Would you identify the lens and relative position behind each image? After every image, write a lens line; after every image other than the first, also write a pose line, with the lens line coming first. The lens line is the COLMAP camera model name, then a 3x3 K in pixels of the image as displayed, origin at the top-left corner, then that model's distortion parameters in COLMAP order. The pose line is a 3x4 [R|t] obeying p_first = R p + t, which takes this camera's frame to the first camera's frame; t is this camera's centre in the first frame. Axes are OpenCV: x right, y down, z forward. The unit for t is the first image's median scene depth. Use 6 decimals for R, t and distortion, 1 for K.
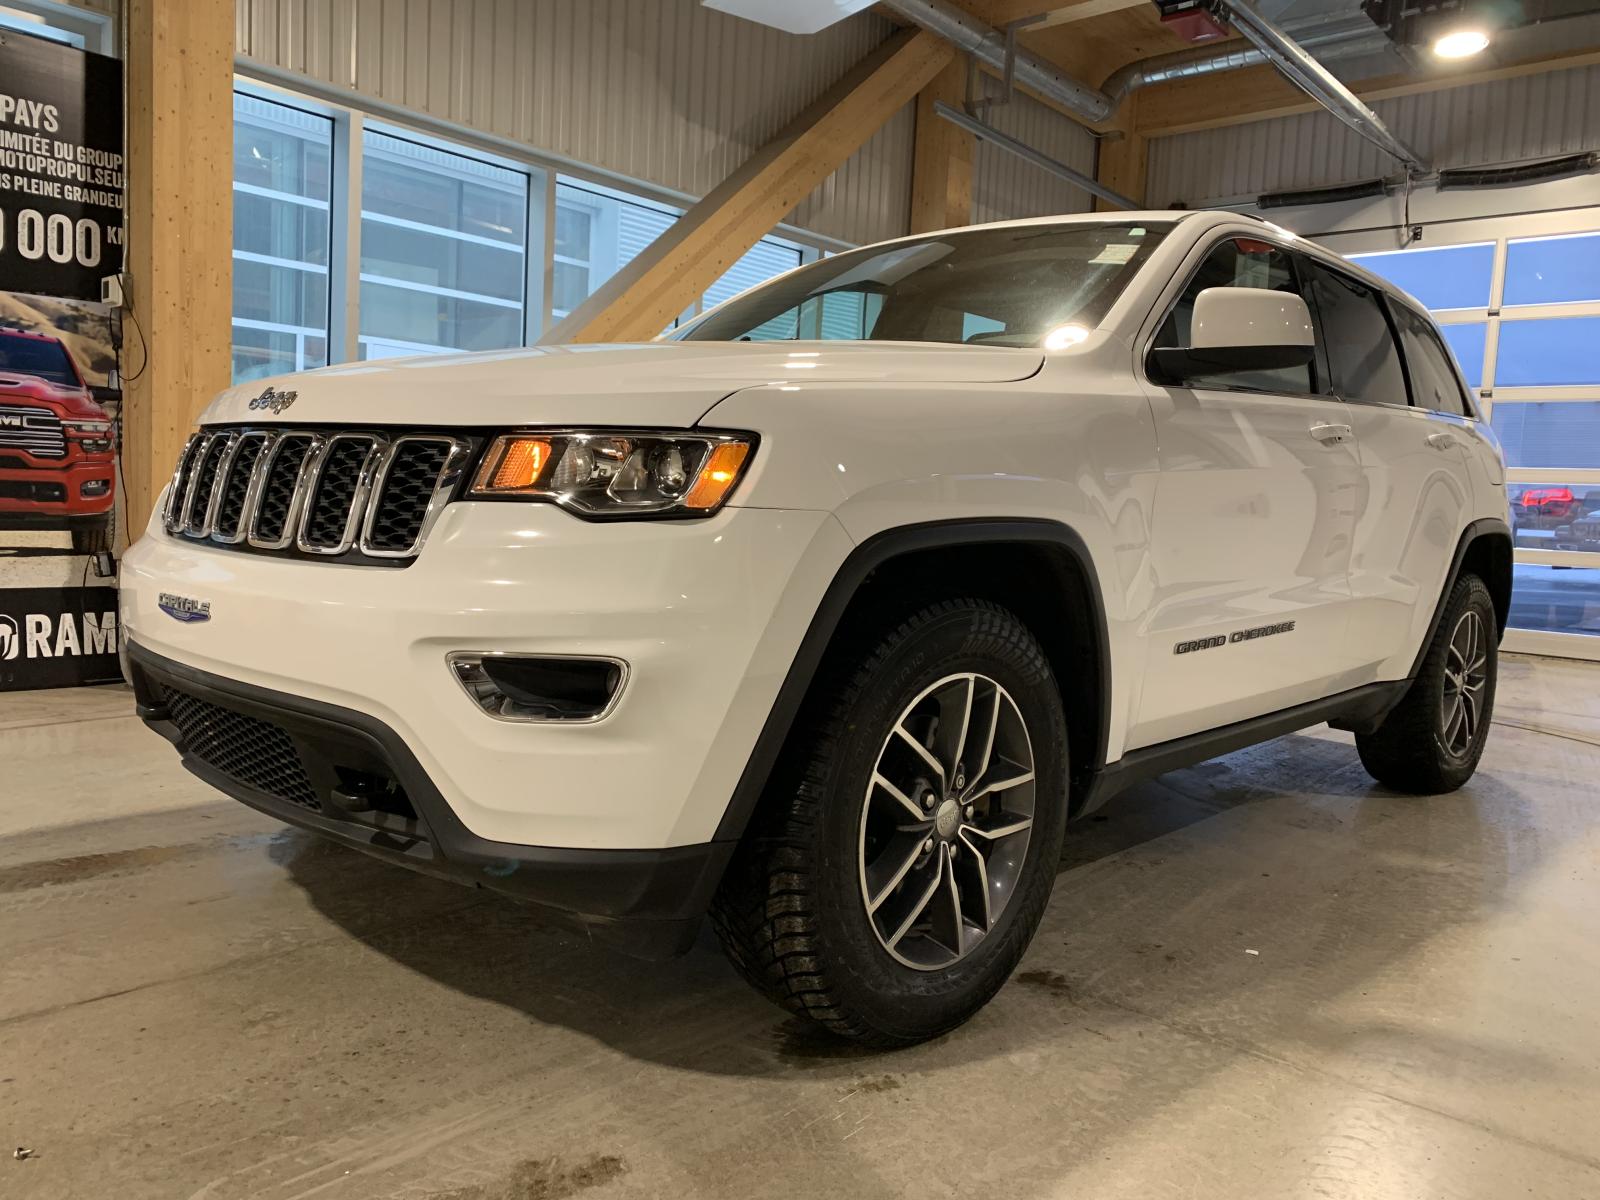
lens RADIAL K [[1251.6, 0, 797.7], [0, 1251.6, 589.1], [0, 0, 1]] dist [0.024267, -0.040617]
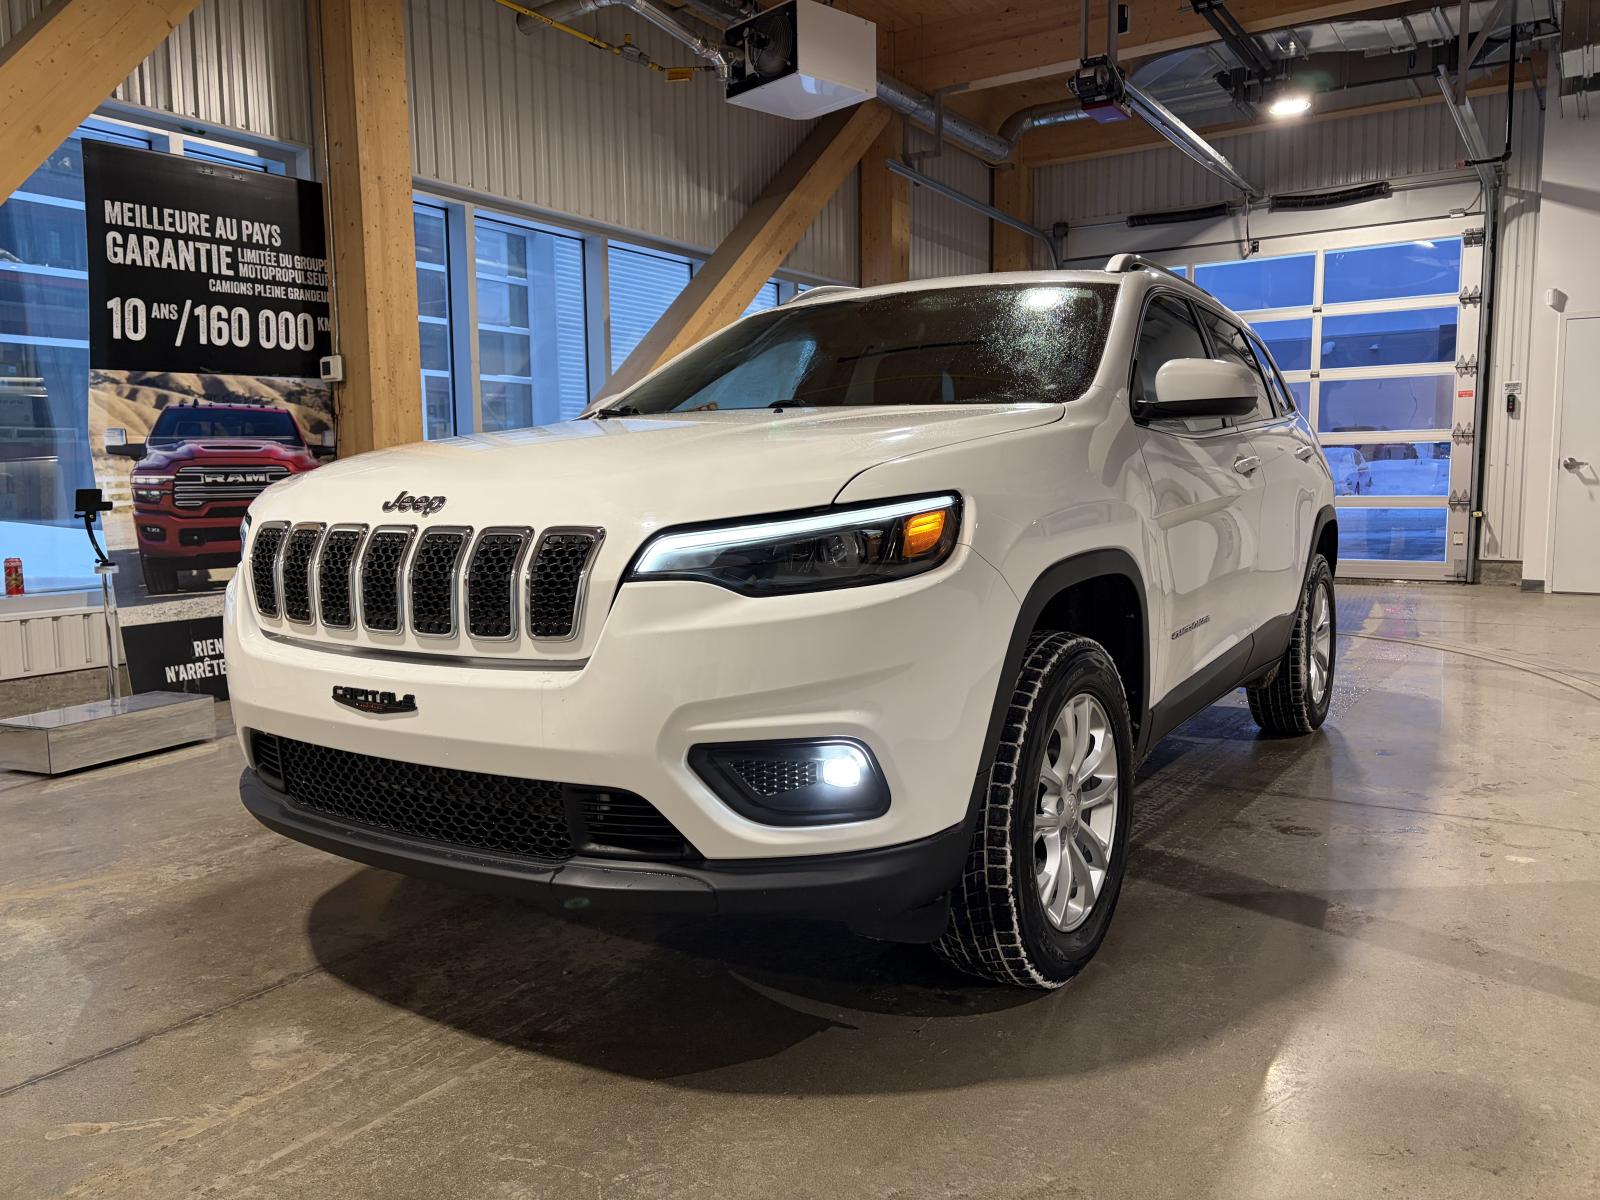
lens RADIAL K [[1251.6, 0, 815.9], [0, 1251.6, 600.9], [0, 0, 1]] dist [0.024267, -0.040617]
pose [[0.986571, -0.075100, 0.145043, -0.259540], [0.070386, 0.996819, 0.037373, -0.018367], [-0.147388, -0.026662, 0.988719, -0.318633]]
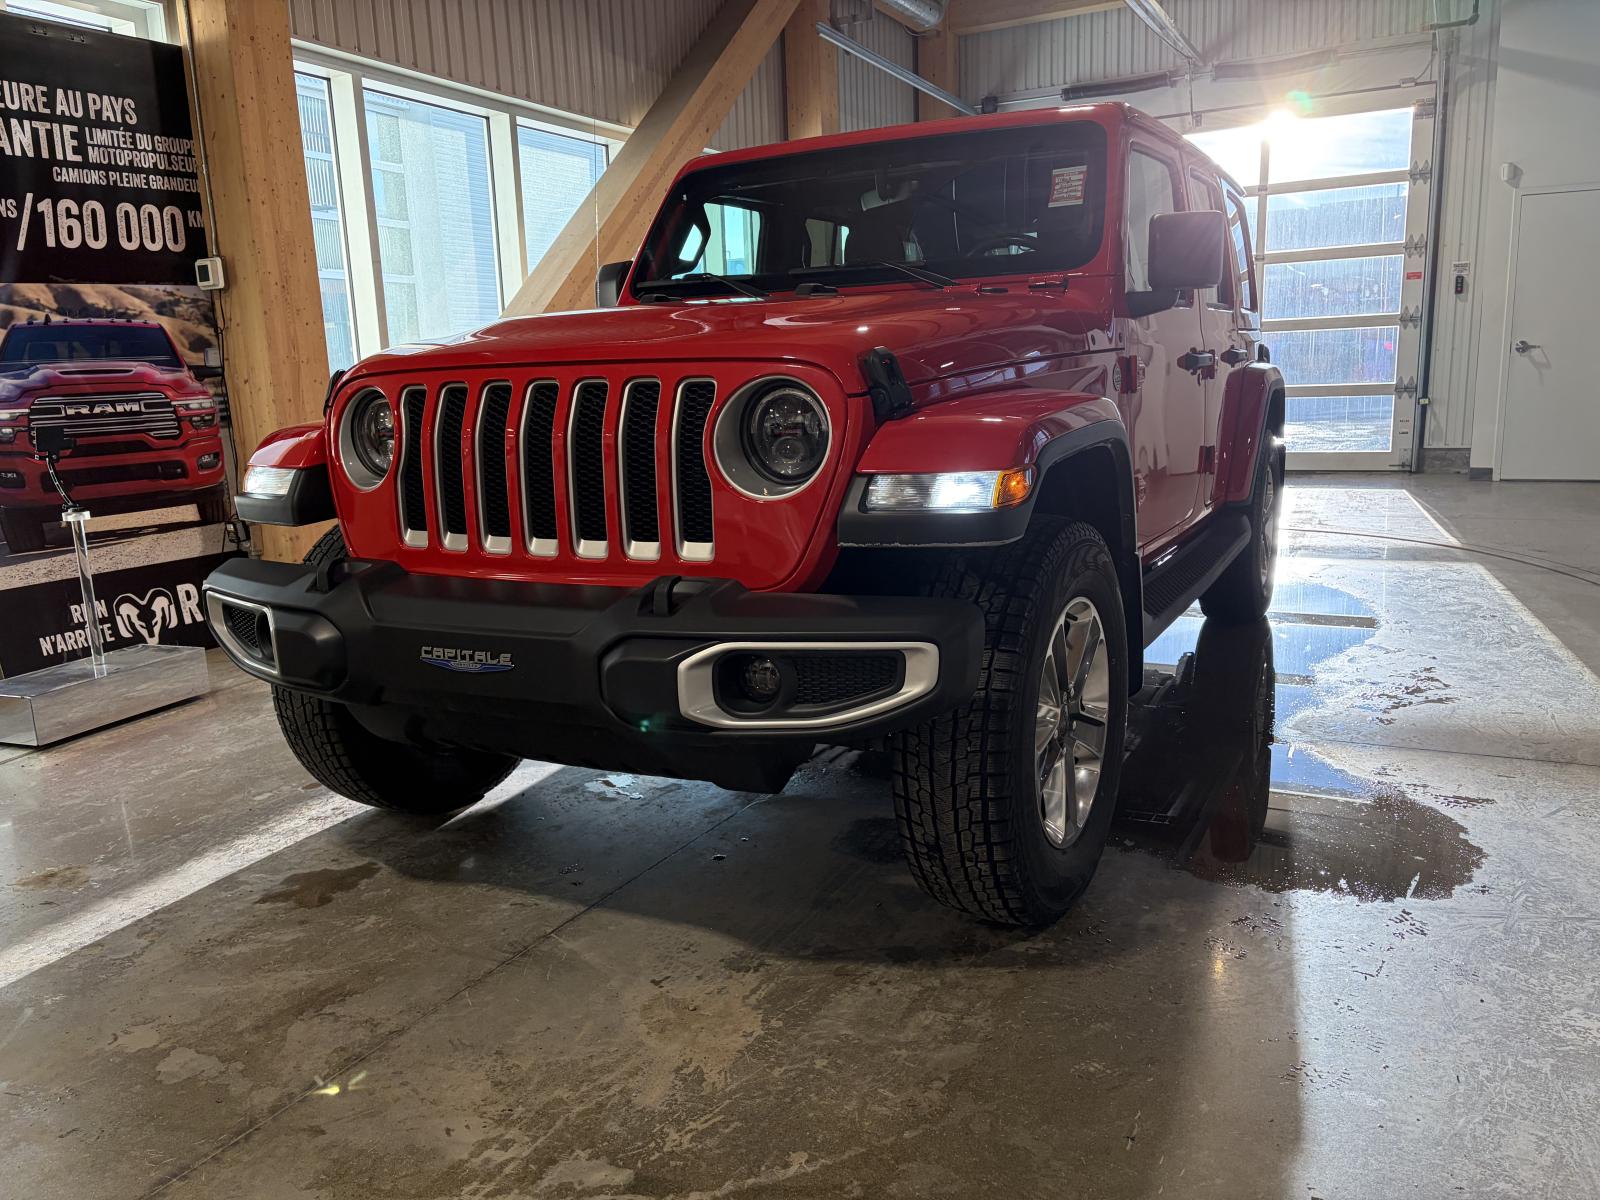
lens RADIAL K [[1251.6, 0, 811.9], [0, 1251.6, 612.1], [0, 0, 1]] dist [0.024267, -0.040617]
pose [[0.966107, -0.130031, 0.222998, -0.319900], [0.101405, 0.985591, 0.135379, -0.046894], [-0.237389, -0.108178, 0.965373, -0.175986]]
